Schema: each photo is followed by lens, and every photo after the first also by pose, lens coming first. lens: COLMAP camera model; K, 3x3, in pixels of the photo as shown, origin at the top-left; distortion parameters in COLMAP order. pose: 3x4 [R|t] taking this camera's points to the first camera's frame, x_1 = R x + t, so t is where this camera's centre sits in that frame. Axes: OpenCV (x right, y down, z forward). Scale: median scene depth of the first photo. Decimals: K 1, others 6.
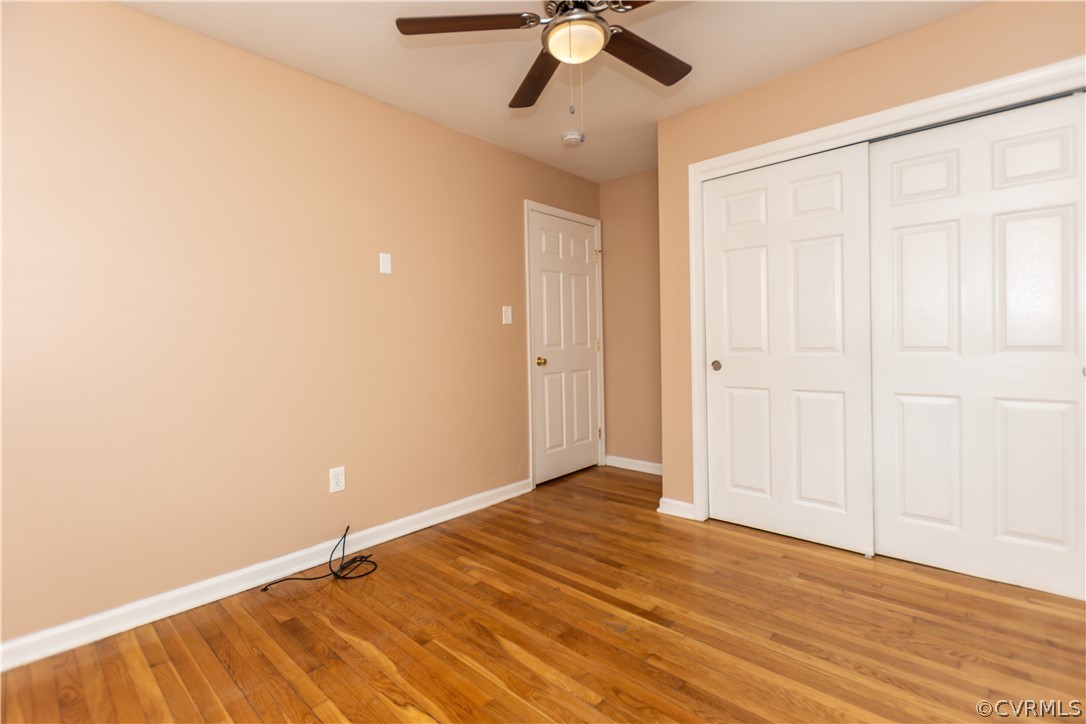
lens RADIAL K [[492.3, 0, 513.5], [0, 492.3, 351.1], [0, 0, 1]] dist [0.002753, -0.000851]
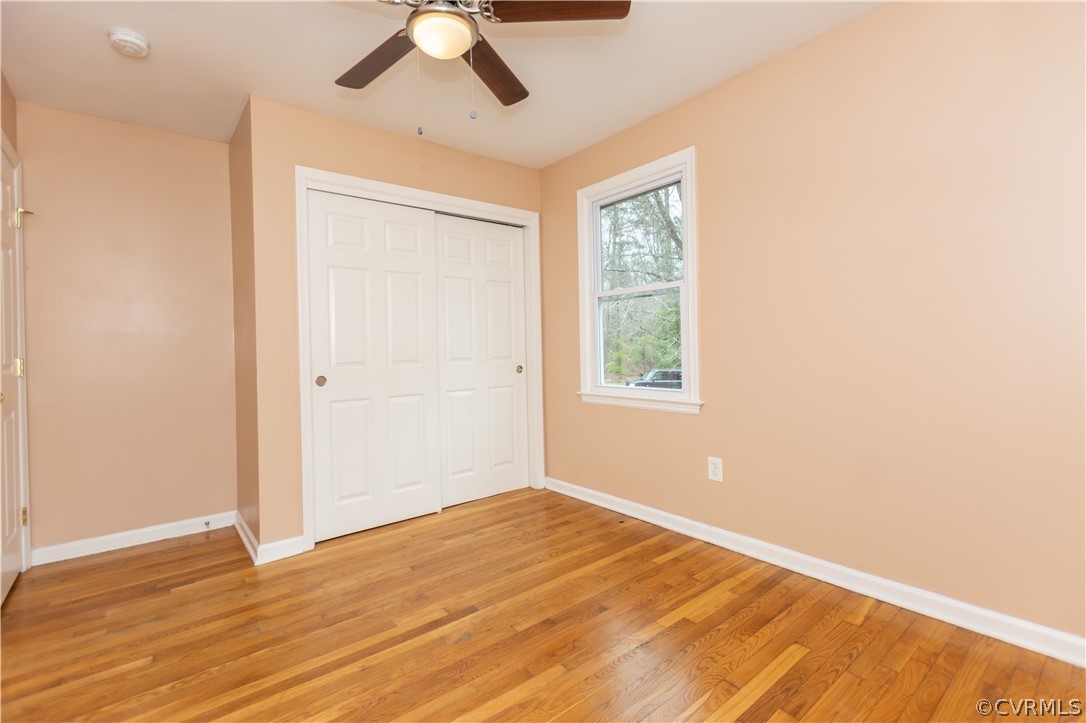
lens RADIAL K [[480.6, 0, 538.0], [0, 480.6, 349.0], [0, 0, 1]] dist [0.000158, -0.000740]
pose [[0.125721, 0.016639, 0.991926, -0.534529], [0.038794, 0.999012, -0.021674, 0.004186], [-0.991307, 0.041206, 0.124951, 0.509772]]
